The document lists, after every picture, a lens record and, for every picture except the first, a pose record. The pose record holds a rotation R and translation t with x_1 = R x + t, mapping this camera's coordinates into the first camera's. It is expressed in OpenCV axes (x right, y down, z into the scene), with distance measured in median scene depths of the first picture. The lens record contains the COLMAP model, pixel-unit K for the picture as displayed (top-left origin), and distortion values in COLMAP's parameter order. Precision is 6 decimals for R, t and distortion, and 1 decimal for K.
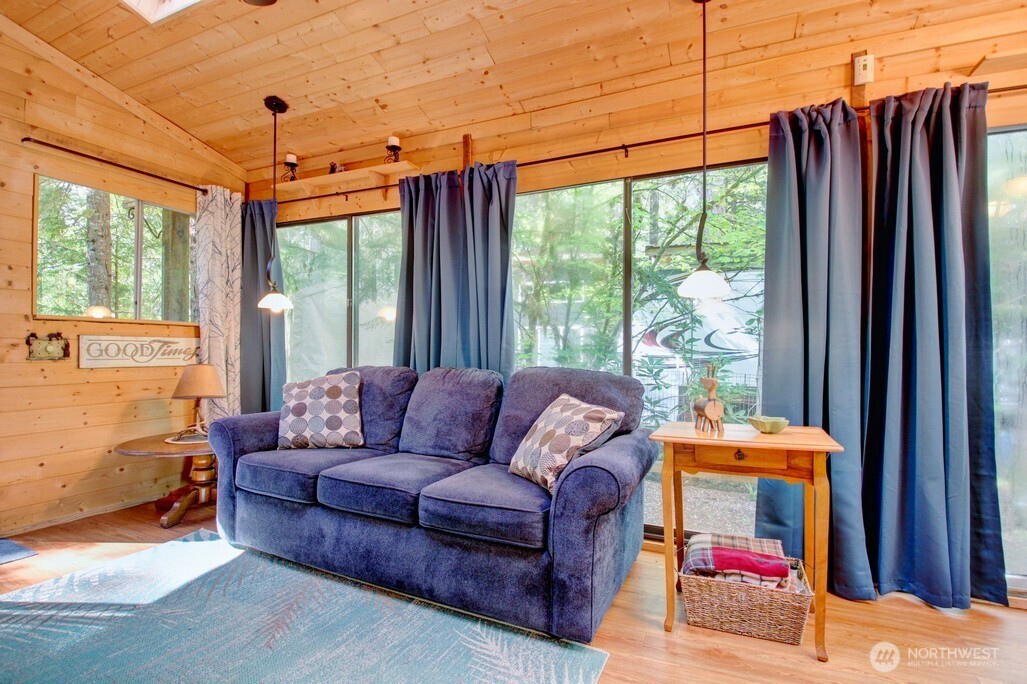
lens RADIAL K [[485.6, 0, 511.0], [0, 485.6, 346.5], [0, 0, 1]] dist [-0.002960, -0.012344]
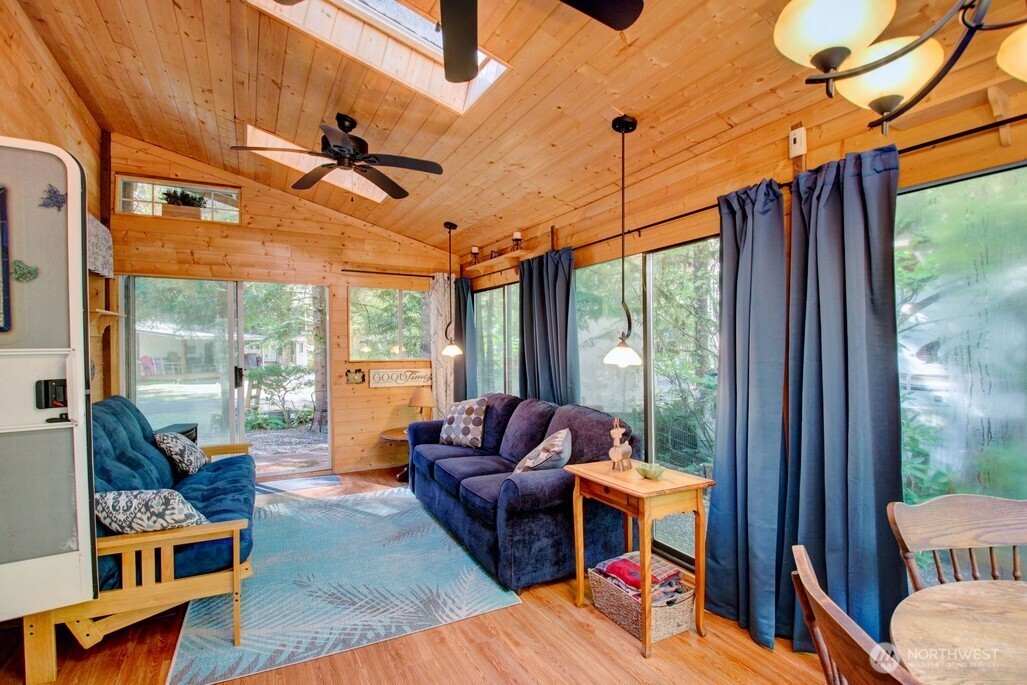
lens RADIAL K [[470.0, 0, 511.0], [0, 470.0, 351.3], [0, 0, 1]] dist [0.000483, -0.022866]
pose [[0.804171, -0.001499, -0.594396, 0.836197], [0.006641, 0.999957, 0.006462, -0.139597], [0.594361, -0.009144, 0.804147, -0.172413]]
